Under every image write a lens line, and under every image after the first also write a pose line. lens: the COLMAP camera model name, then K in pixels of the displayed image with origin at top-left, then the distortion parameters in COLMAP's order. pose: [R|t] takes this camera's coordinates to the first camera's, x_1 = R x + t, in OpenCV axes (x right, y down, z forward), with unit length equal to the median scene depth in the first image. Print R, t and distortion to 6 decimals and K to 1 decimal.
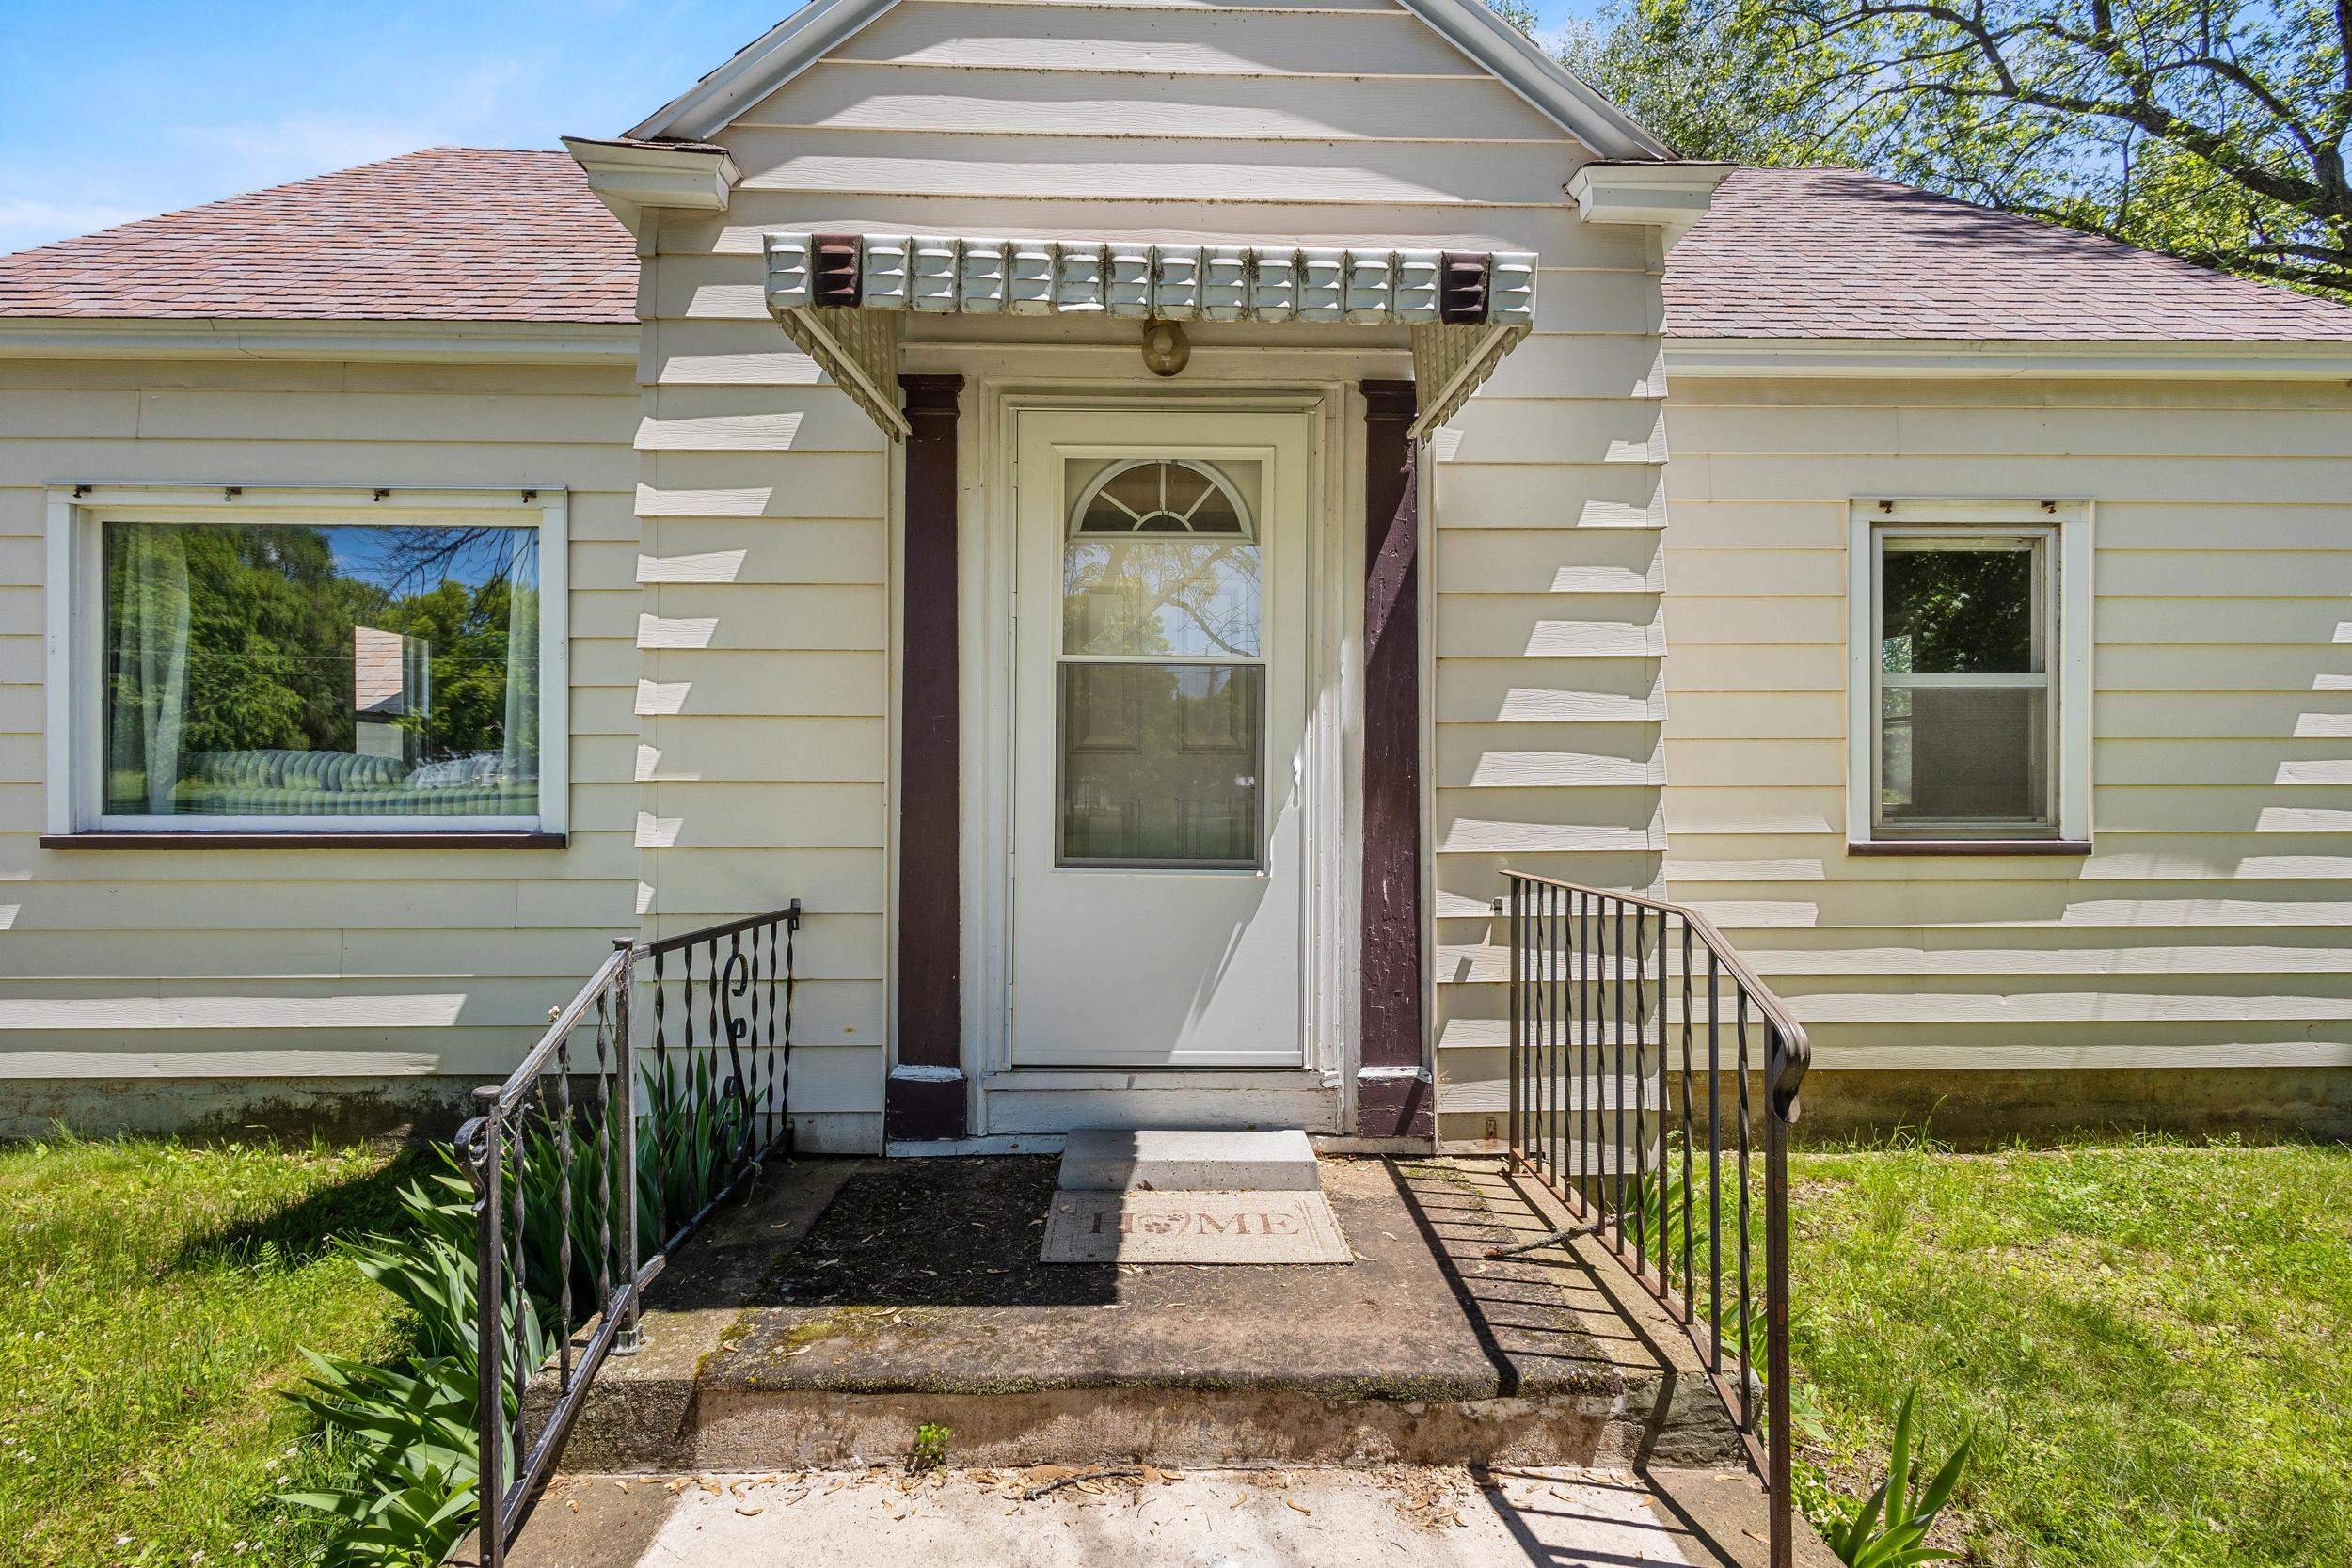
lens RADIAL K [[1070.1, 0, 1170.7], [0, 1070.1, 778.8], [0, 0, 1]] dist [0.003337, 0.000120]
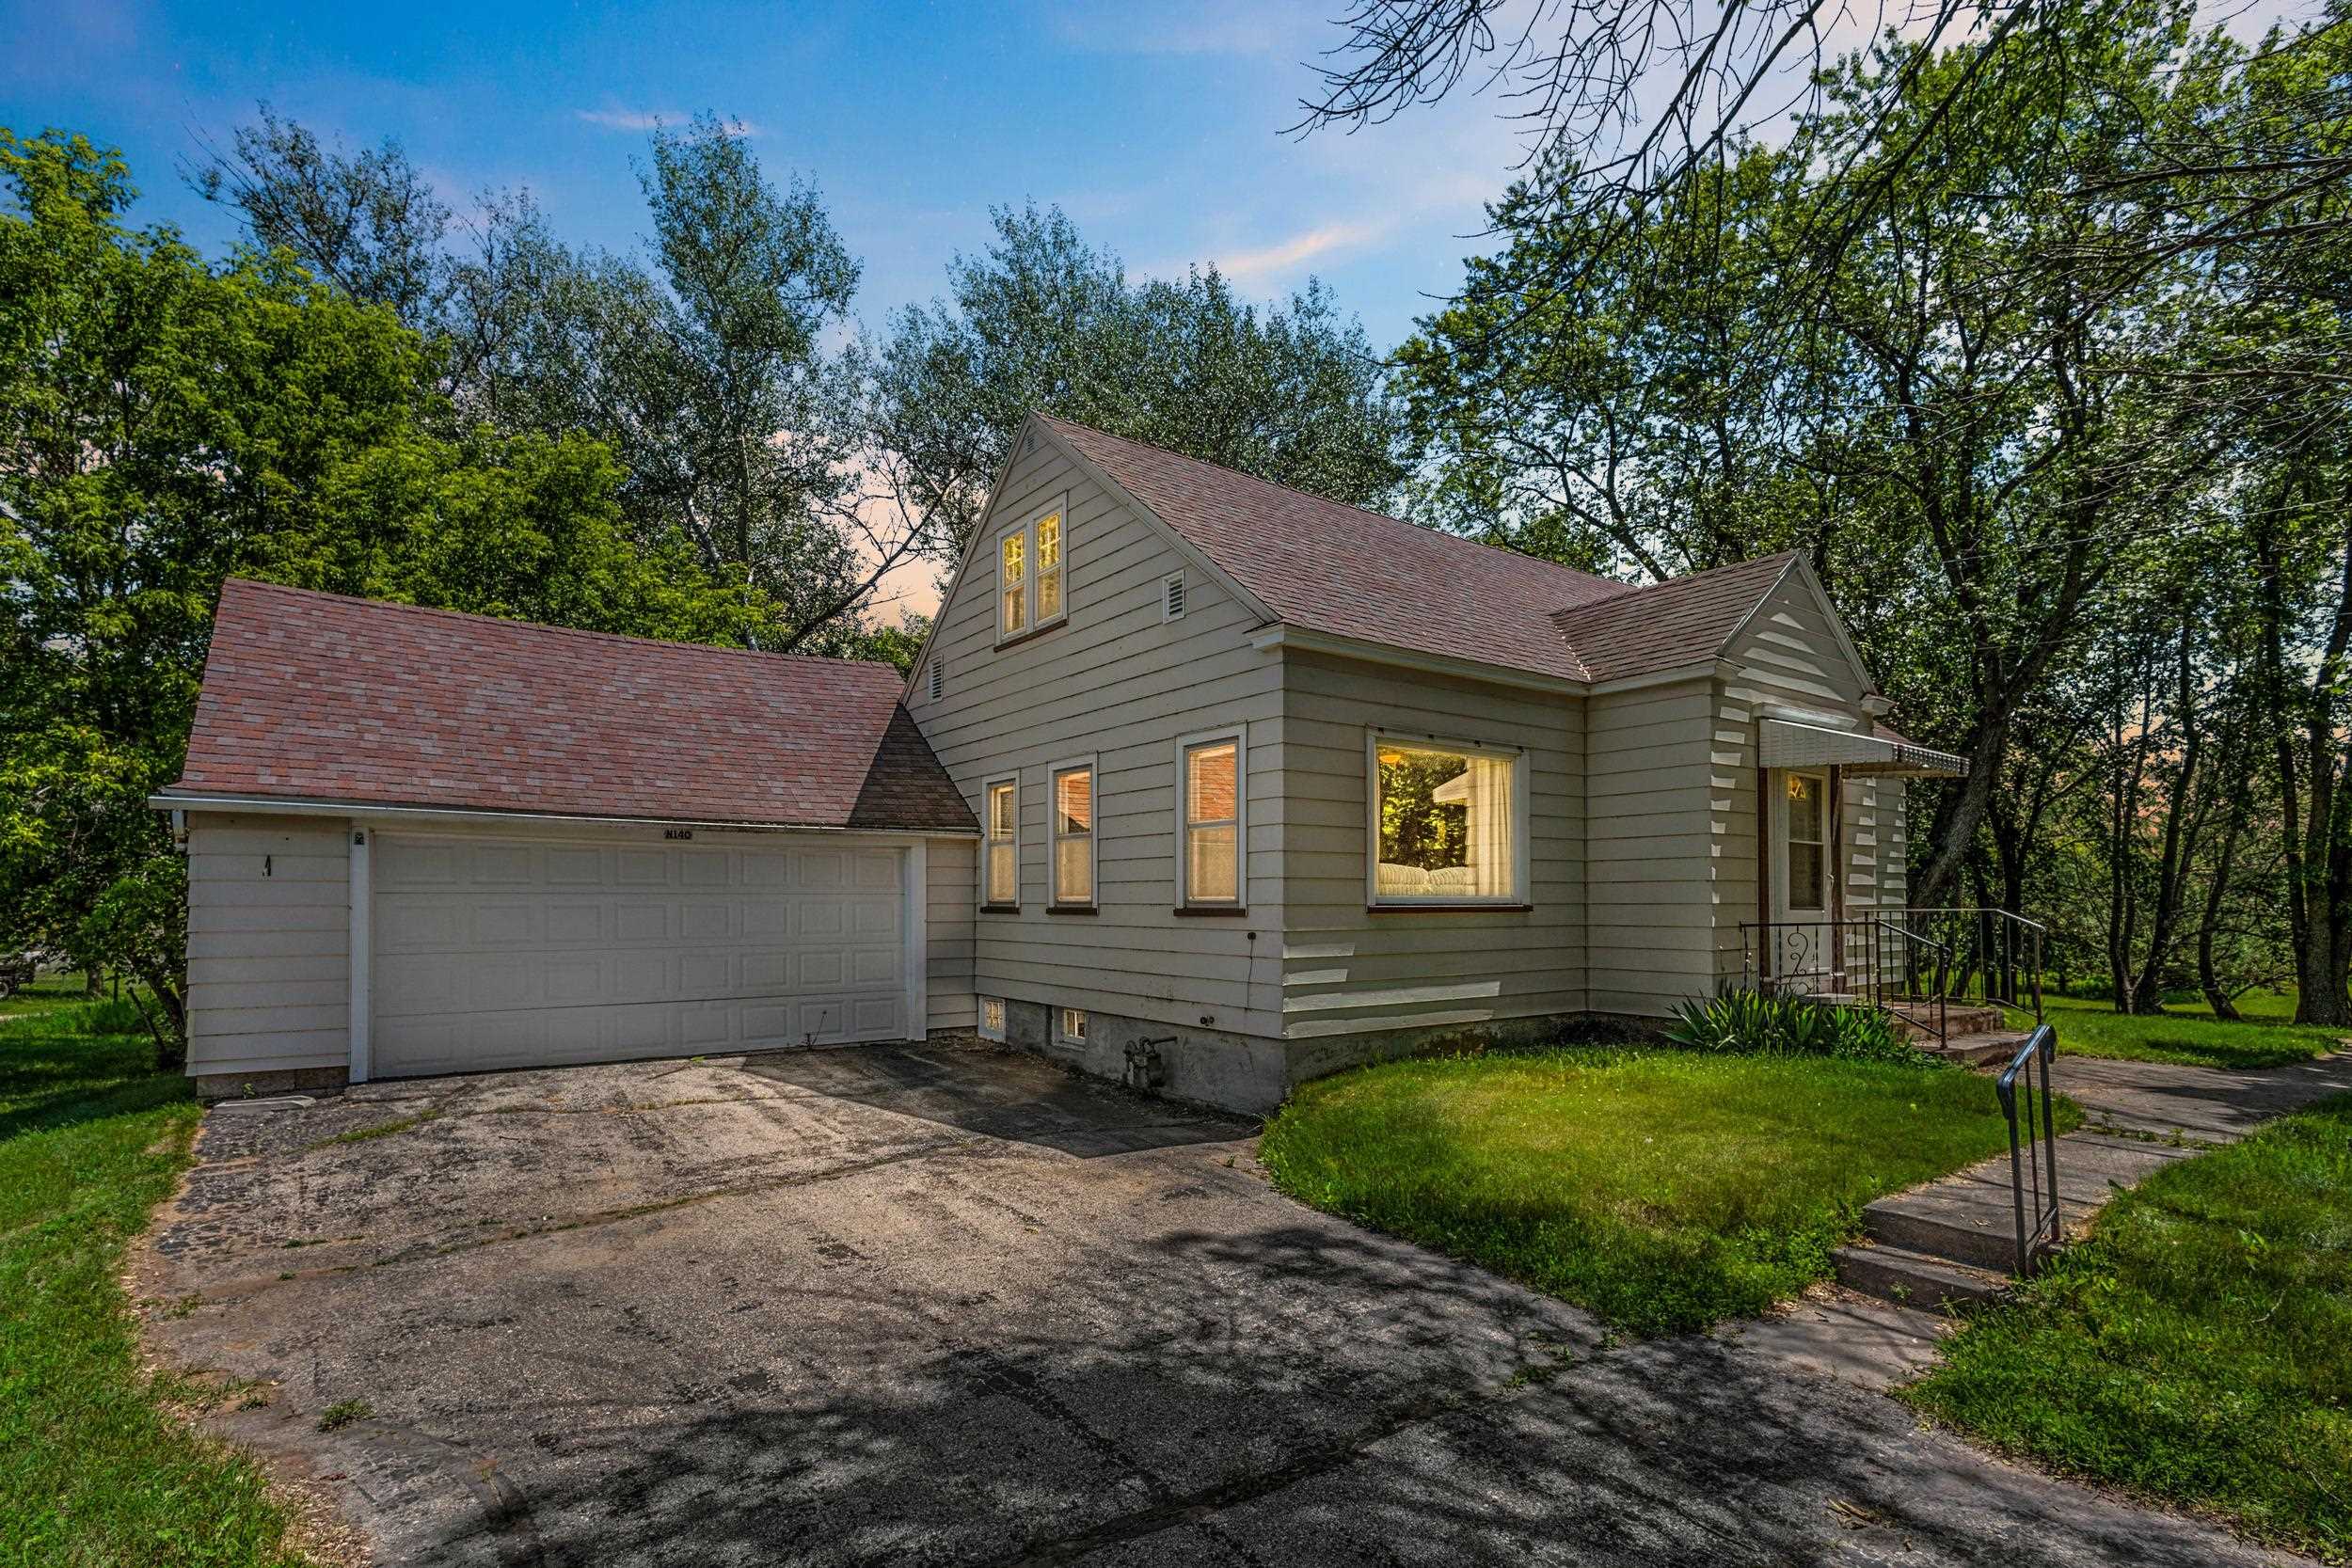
lens RADIAL K [[1105.6, 0, 1177.8], [0, 1105.6, 891.1], [0, 0, 1]] dist [0.001199, -0.000924]
pose [[0.826352, 0.005313, 0.563128, -3.281549], [-0.002040, 0.999977, -0.006441, 0.052334], [-0.563150, 0.004173, 0.826344, -0.609380]]
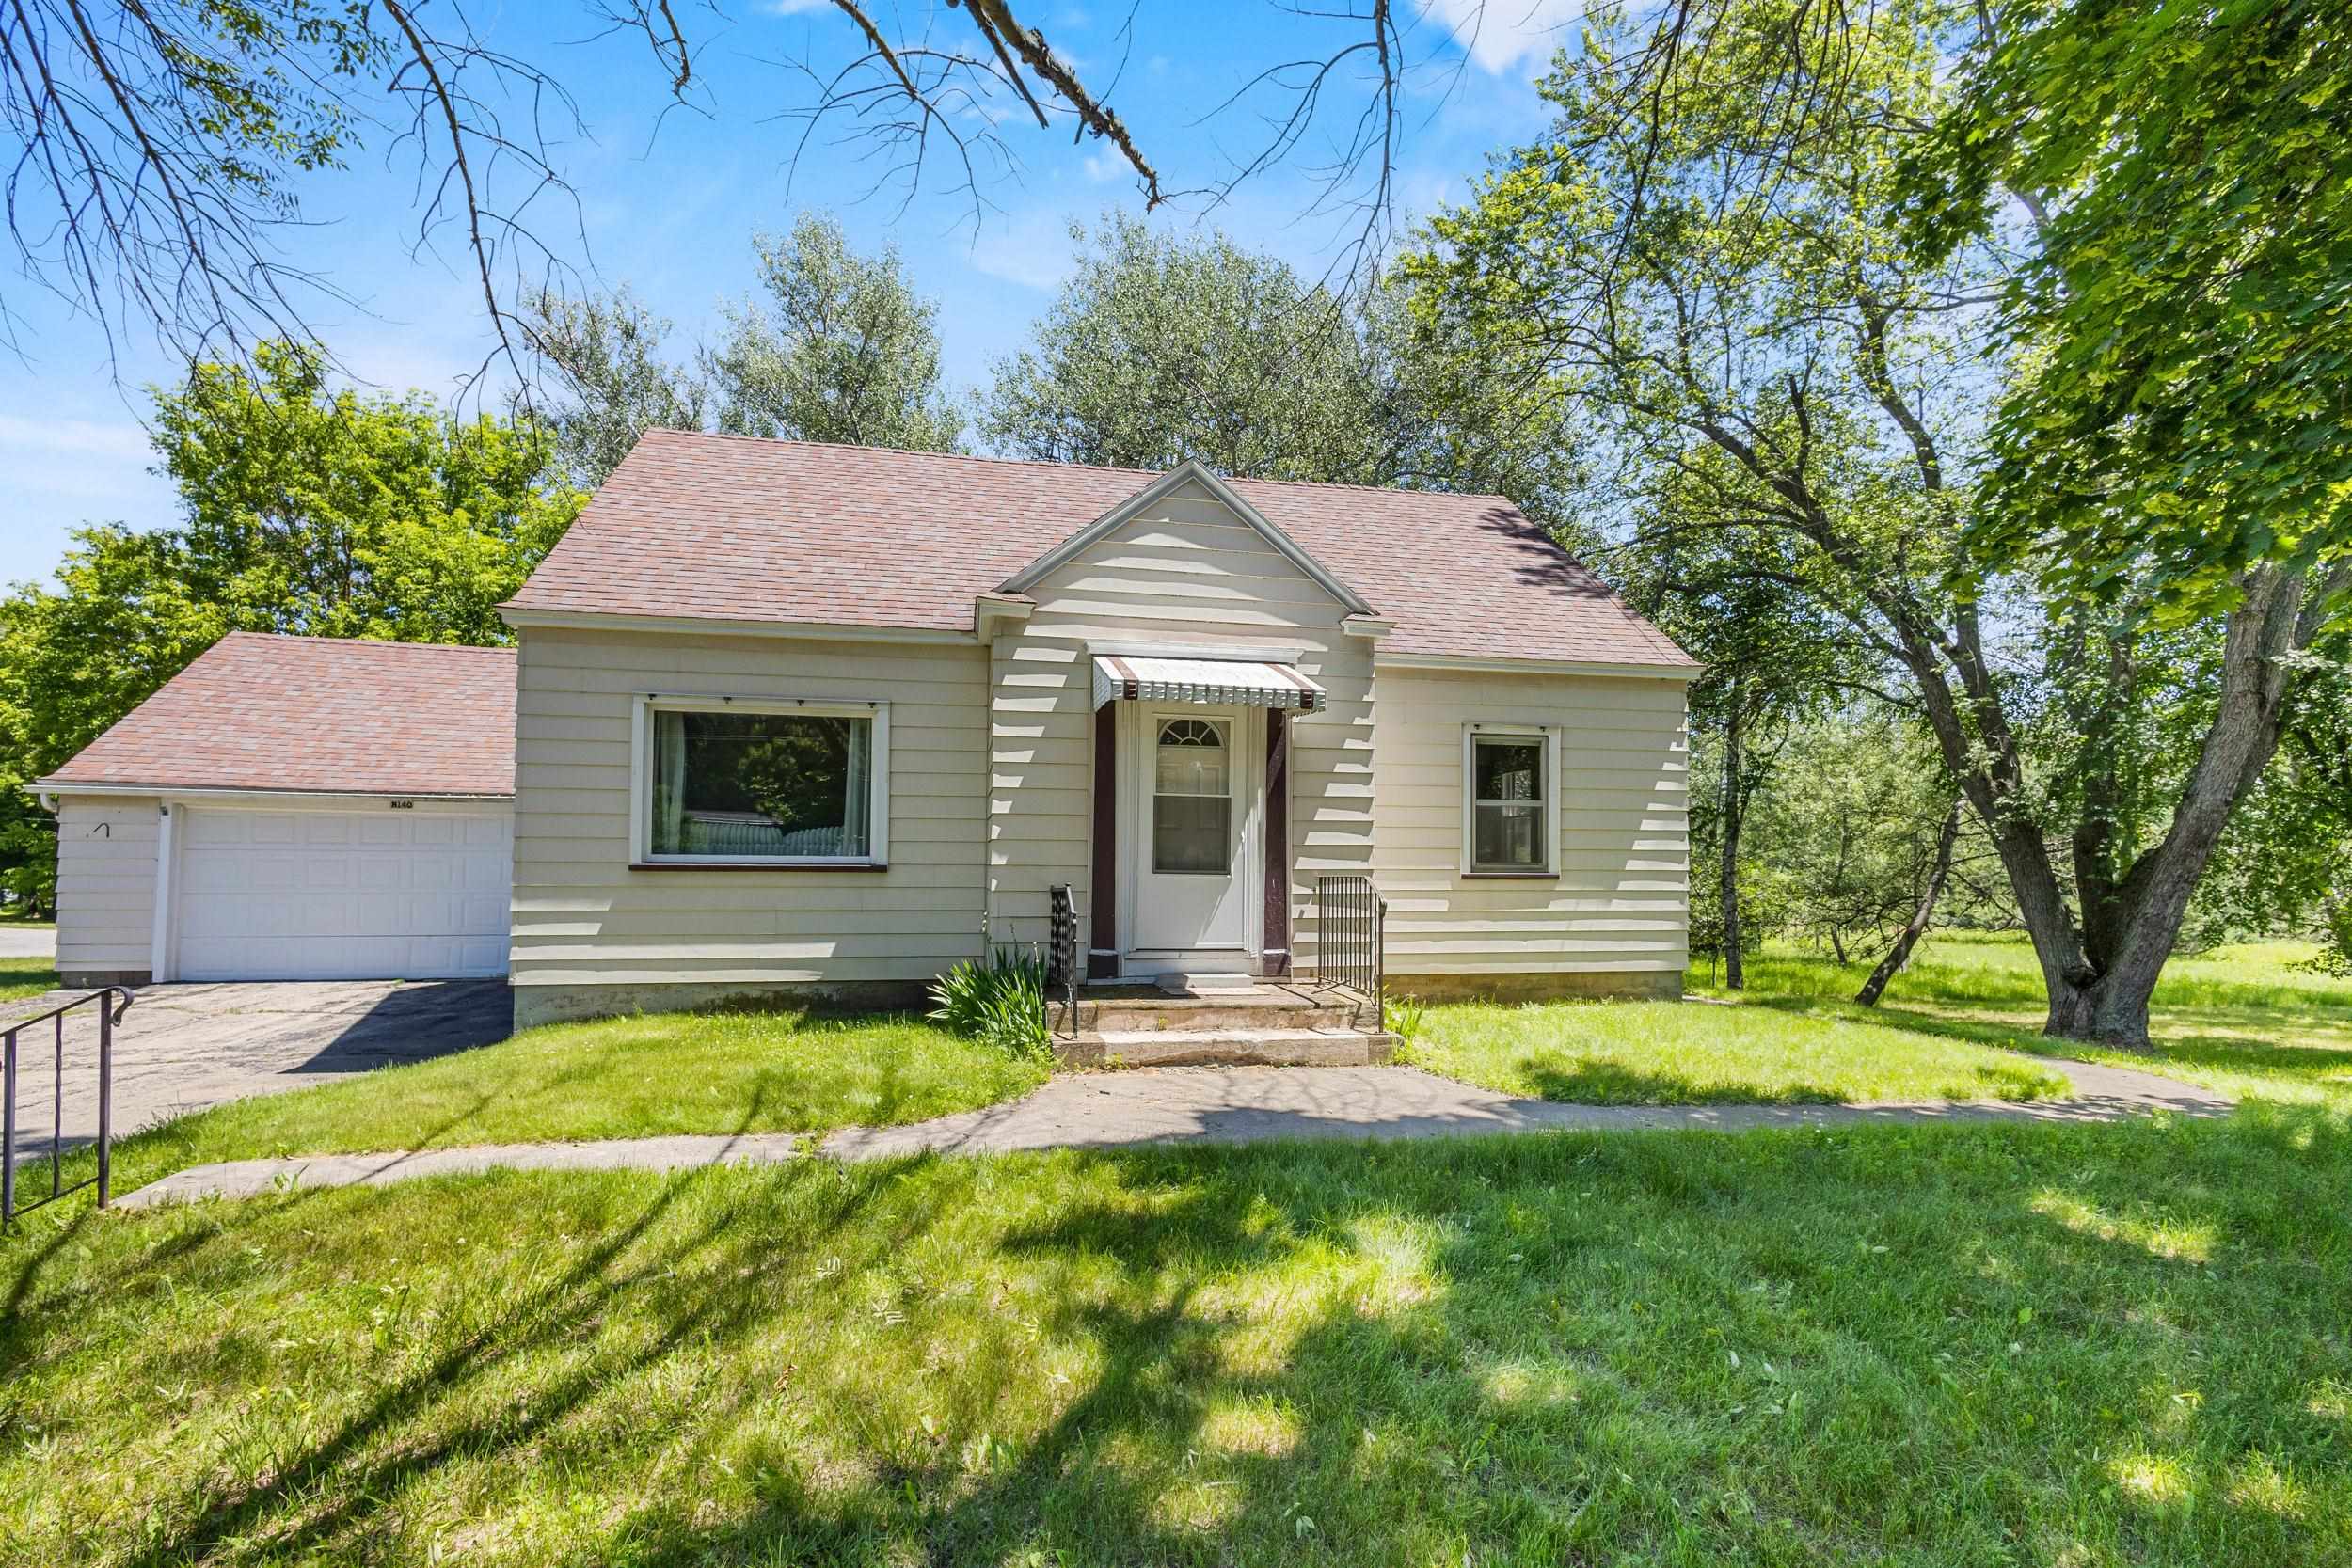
lens RADIAL K [[1085.7, 0, 1178.5], [0, 1085.7, 834.1], [0, 0, 1]] dist [0.001532, -0.000253]
pose [[0.984021, 0.012110, 0.177640, -0.517541], [-0.008440, 0.999735, -0.021398, 0.041824], [-0.177852, 0.019557, 0.983863, -1.628738]]
